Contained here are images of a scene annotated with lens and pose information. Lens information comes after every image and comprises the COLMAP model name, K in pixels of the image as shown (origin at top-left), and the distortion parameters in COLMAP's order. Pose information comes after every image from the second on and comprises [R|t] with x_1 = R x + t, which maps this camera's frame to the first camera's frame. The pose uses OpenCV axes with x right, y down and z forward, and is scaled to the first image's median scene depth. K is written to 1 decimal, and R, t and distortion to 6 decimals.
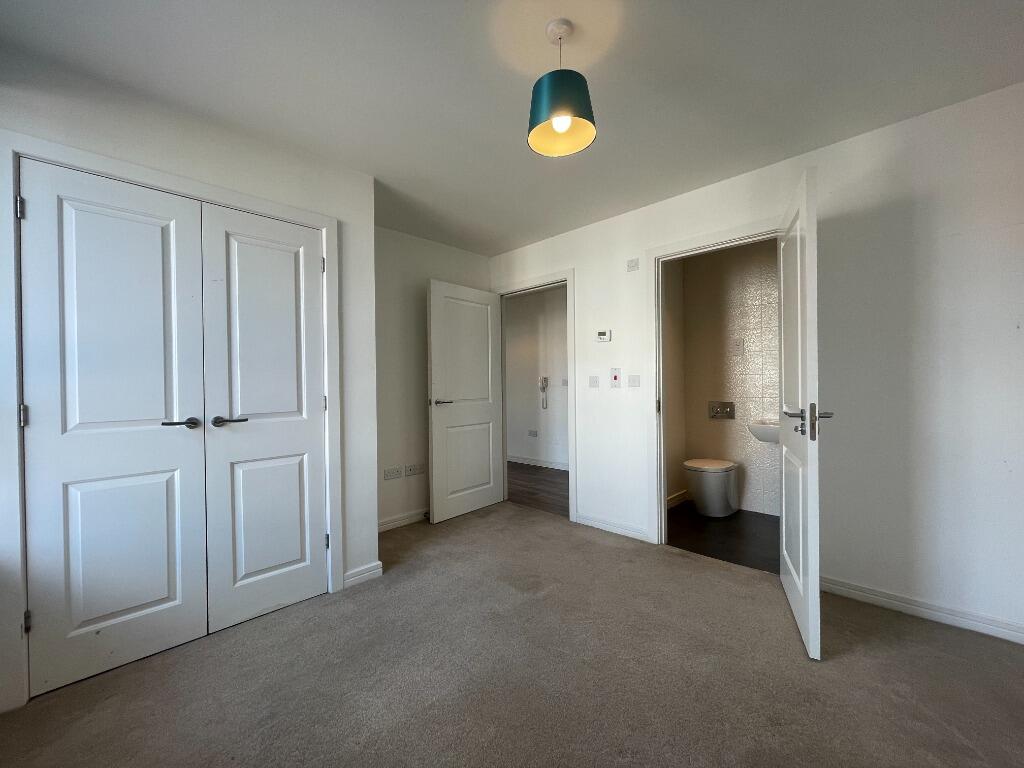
lens RADIAL K [[412.6, 0, 515.2], [0, 412.6, 388.0], [0, 0, 1]] dist [0.000272, 0.000038]
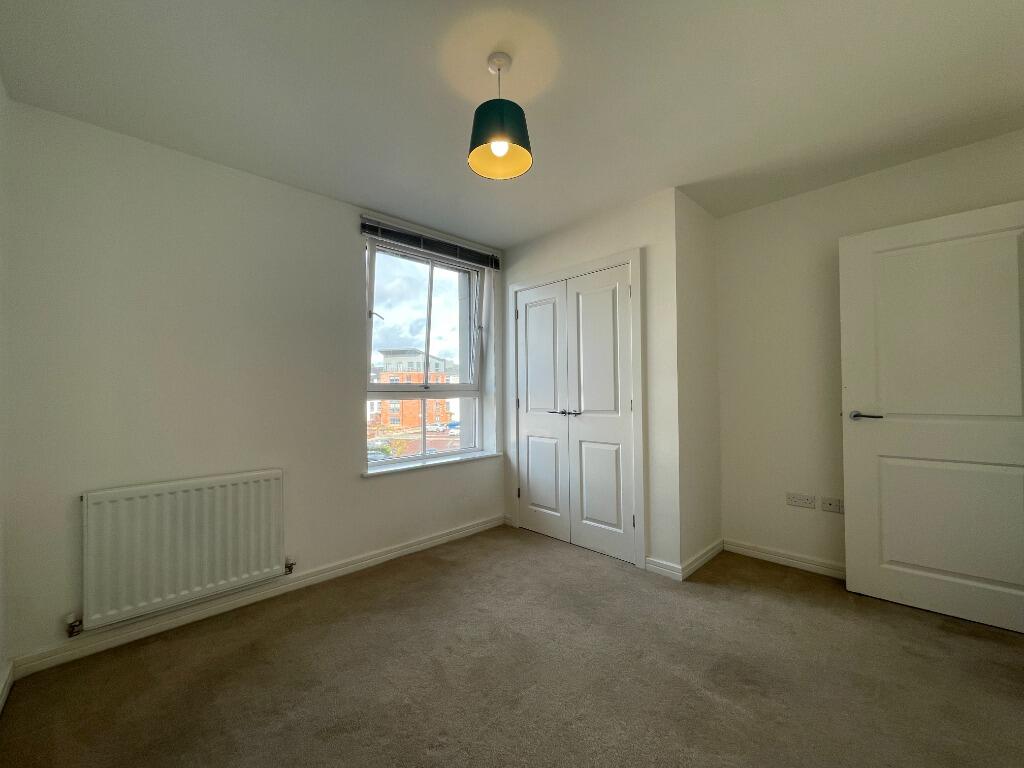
lens RADIAL K [[410.0, 0, 512.0], [0, 410.0, 384.0], [0, 0, 1]] dist [-0.000748, -0.000286]
pose [[-0.017770, -0.000237, -0.999842, 0.778321], [0.002787, 0.999996, -0.000287, -0.028374], [0.999838, -0.002792, -0.017769, 0.703956]]
